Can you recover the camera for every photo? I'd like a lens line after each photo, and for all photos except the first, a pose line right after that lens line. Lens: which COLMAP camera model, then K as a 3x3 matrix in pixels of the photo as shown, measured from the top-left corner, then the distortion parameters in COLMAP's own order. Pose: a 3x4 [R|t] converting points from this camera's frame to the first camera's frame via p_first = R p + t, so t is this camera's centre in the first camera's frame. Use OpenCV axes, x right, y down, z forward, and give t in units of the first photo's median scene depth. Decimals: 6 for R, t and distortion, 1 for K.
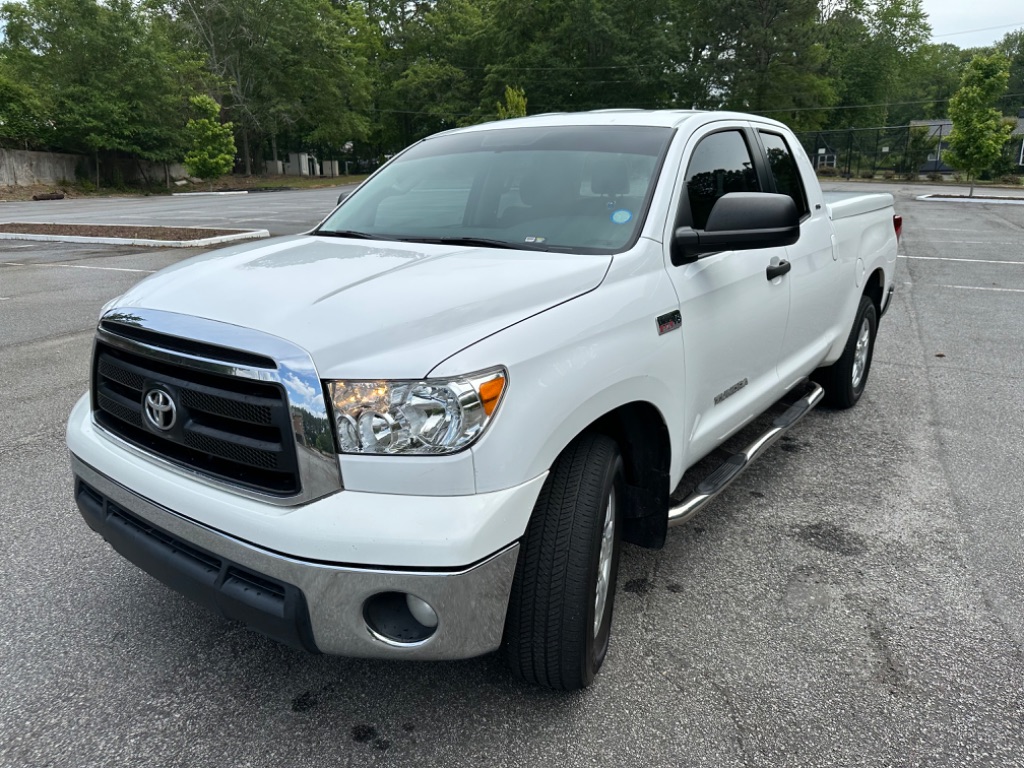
lens RADIAL K [[723.1, 0, 507.0], [0, 723.1, 375.1], [0, 0, 1]] dist [0.022240, -0.027273]
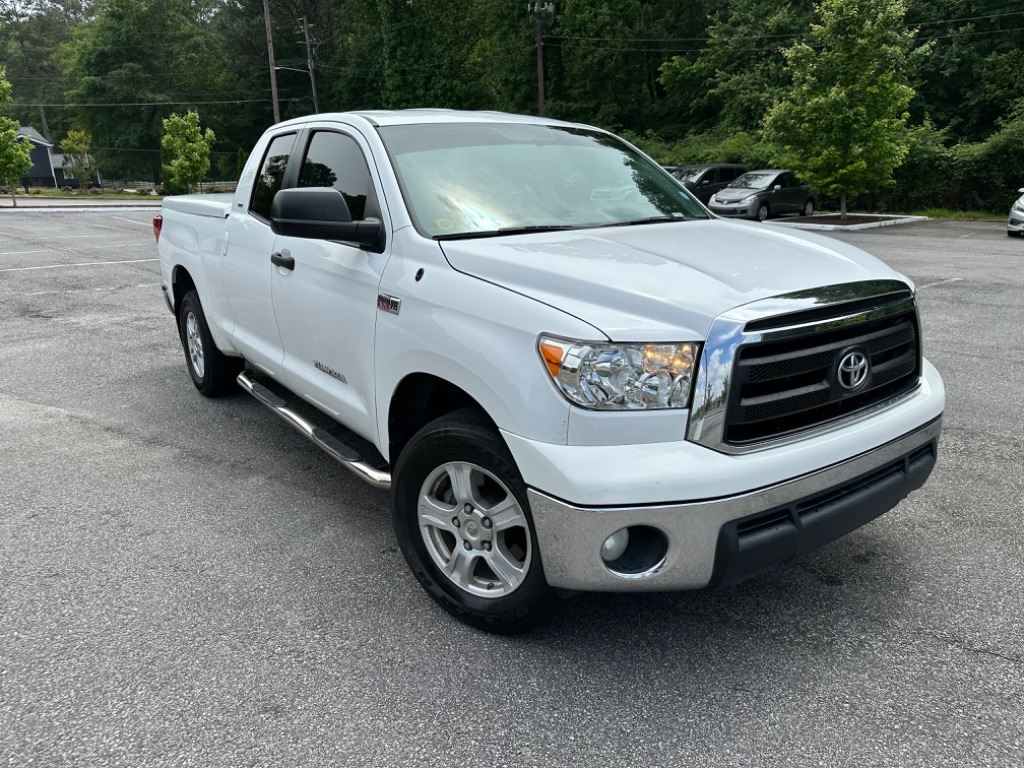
lens RADIAL K [[723.1, 0, 510.1], [0, 723.1, 384.1], [0, 0, 1]] dist [0.022240, -0.027273]
pose [[0.299460, -0.260941, 0.917733, -1.160036], [0.265004, 0.946776, 0.182727, -0.189828], [-0.916568, 0.188483, 0.352671, 0.770788]]
